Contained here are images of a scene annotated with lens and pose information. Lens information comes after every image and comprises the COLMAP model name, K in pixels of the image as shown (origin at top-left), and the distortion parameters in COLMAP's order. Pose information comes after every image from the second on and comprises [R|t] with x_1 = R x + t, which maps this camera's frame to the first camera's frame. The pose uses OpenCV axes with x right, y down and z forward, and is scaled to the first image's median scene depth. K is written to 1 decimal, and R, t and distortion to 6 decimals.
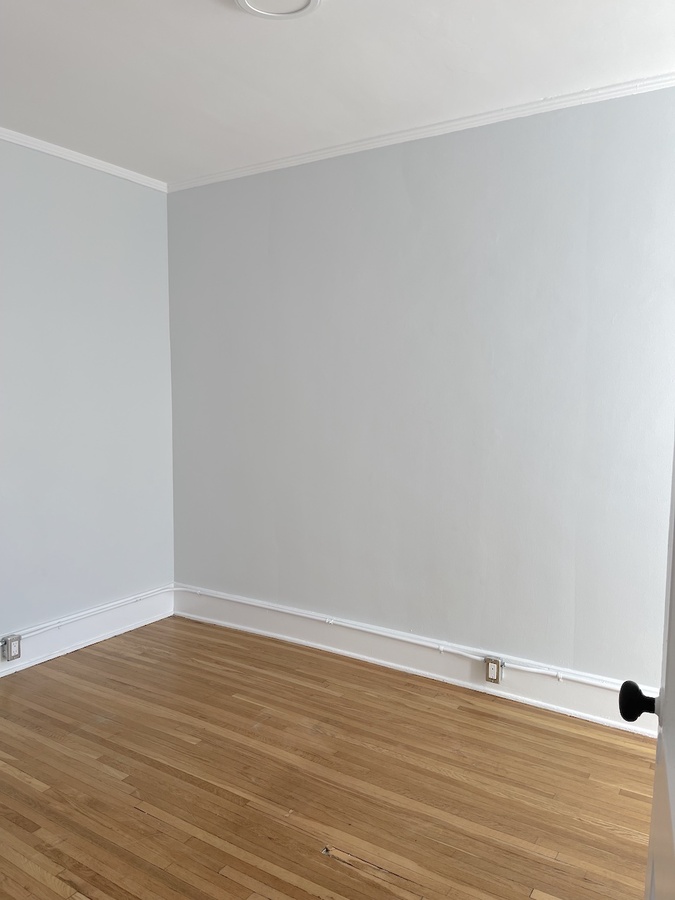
lens RADIAL K [[675.6, 0, 343.6], [0, 675.6, 456.7], [0, 0, 1]] dist [0.042978, -0.003315]
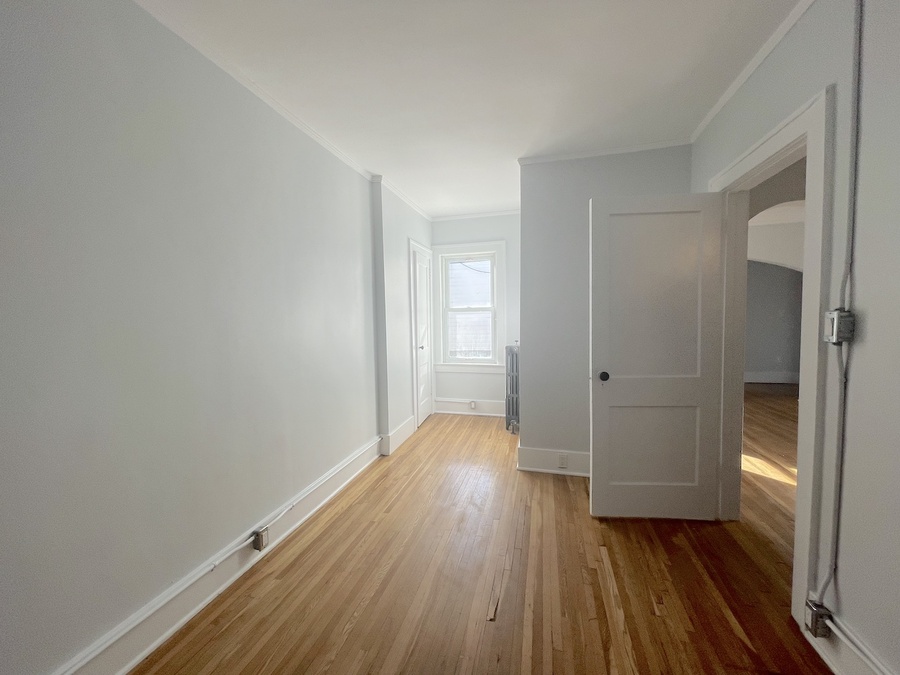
lens RADIAL K [[364.2, 0, 450.0], [0, 364.2, 337.5], [0, 0, 1]] dist [-0.000110, 0.000053]
pose [[-0.301908, -0.055033, 0.951747, -0.475626], [0.109278, 0.989754, 0.091895, -0.055314], [-0.947053, 0.131749, -0.292801, 0.857897]]
